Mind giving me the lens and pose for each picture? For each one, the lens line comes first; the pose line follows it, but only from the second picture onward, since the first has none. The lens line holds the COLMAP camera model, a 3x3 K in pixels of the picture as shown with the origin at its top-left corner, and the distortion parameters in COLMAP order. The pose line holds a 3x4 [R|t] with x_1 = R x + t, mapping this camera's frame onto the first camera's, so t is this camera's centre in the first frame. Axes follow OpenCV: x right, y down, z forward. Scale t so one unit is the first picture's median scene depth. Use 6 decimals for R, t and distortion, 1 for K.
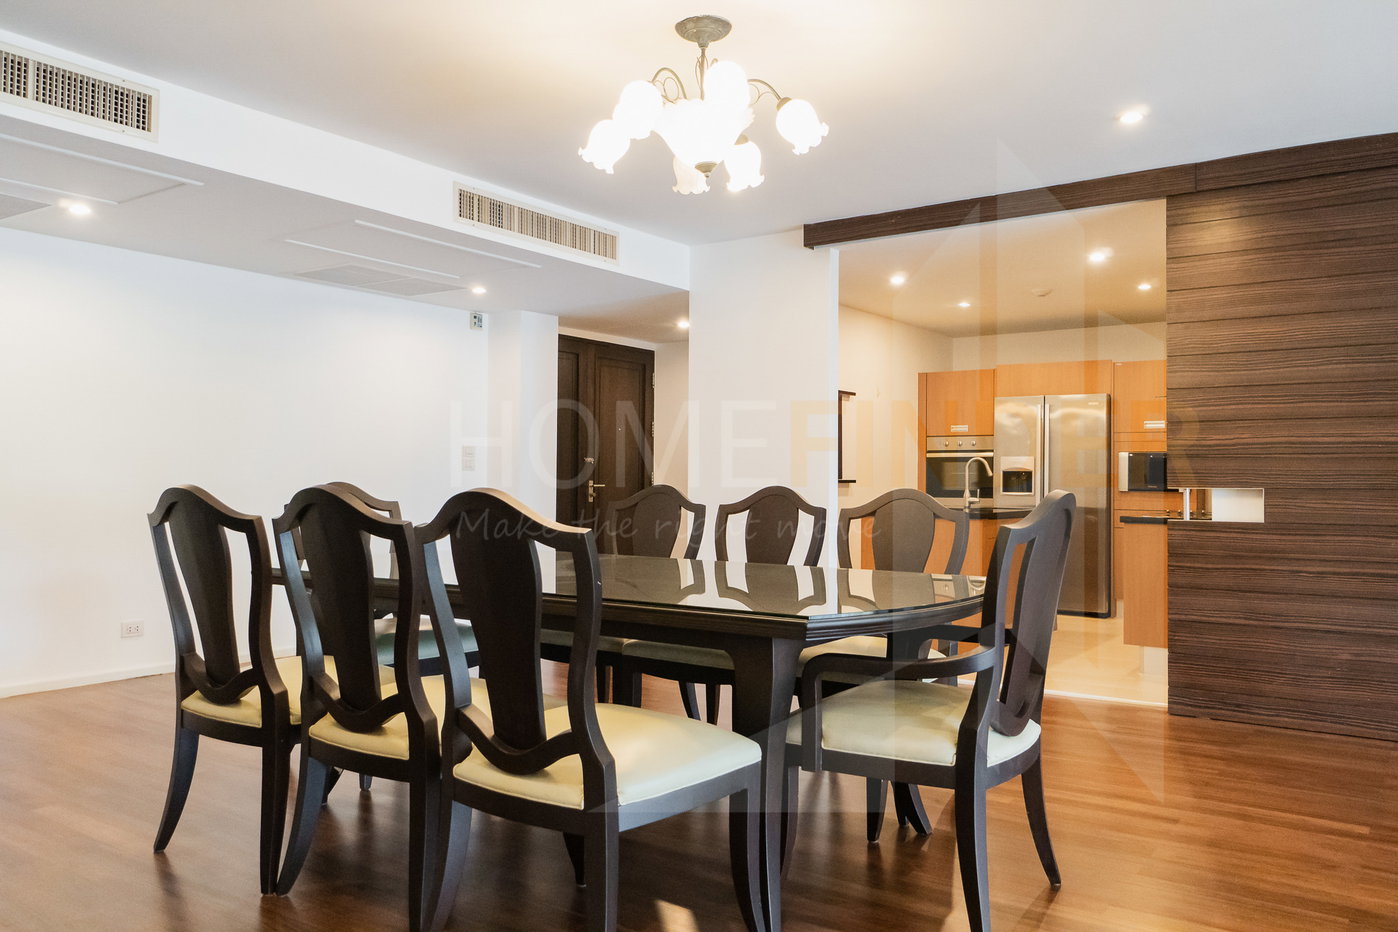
lens RADIAL K [[1075.2, 0, 696.8], [0, 1075.2, 465.1], [0, 0, 1]] dist [0.004399, 0.000209]
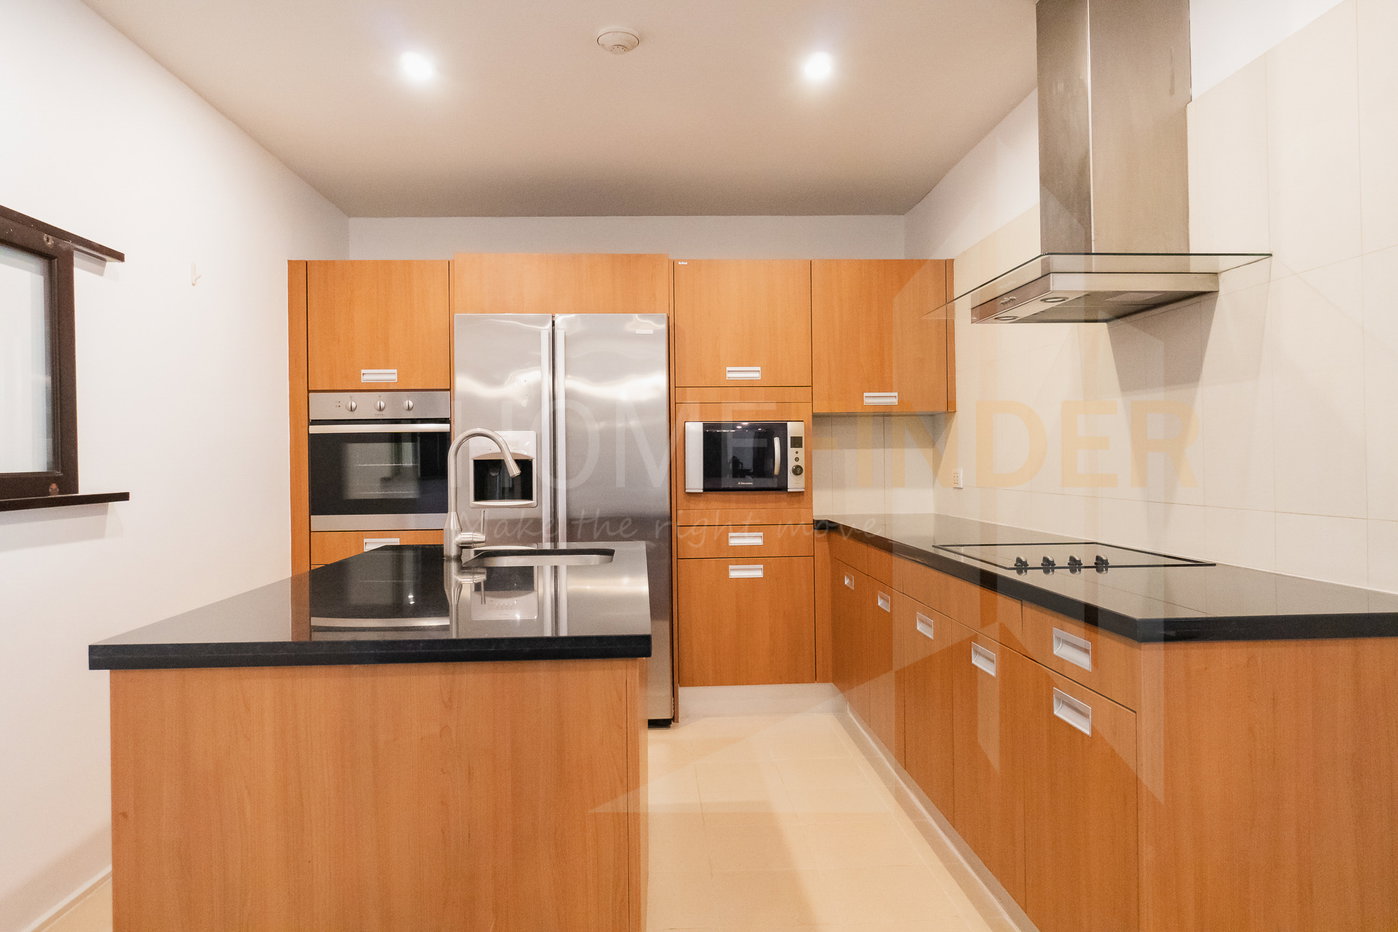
lens RADIAL K [[932.6, 0, 694.4], [0, 932.6, 459.5], [0, 0, 1]] dist [-0.006157, -0.001165]
pose [[0.797702, -0.018012, 0.602783, 0.101893], [0.009676, 0.999807, 0.017071, -0.000893], [-0.602974, -0.007785, 0.797723, 0.580987]]
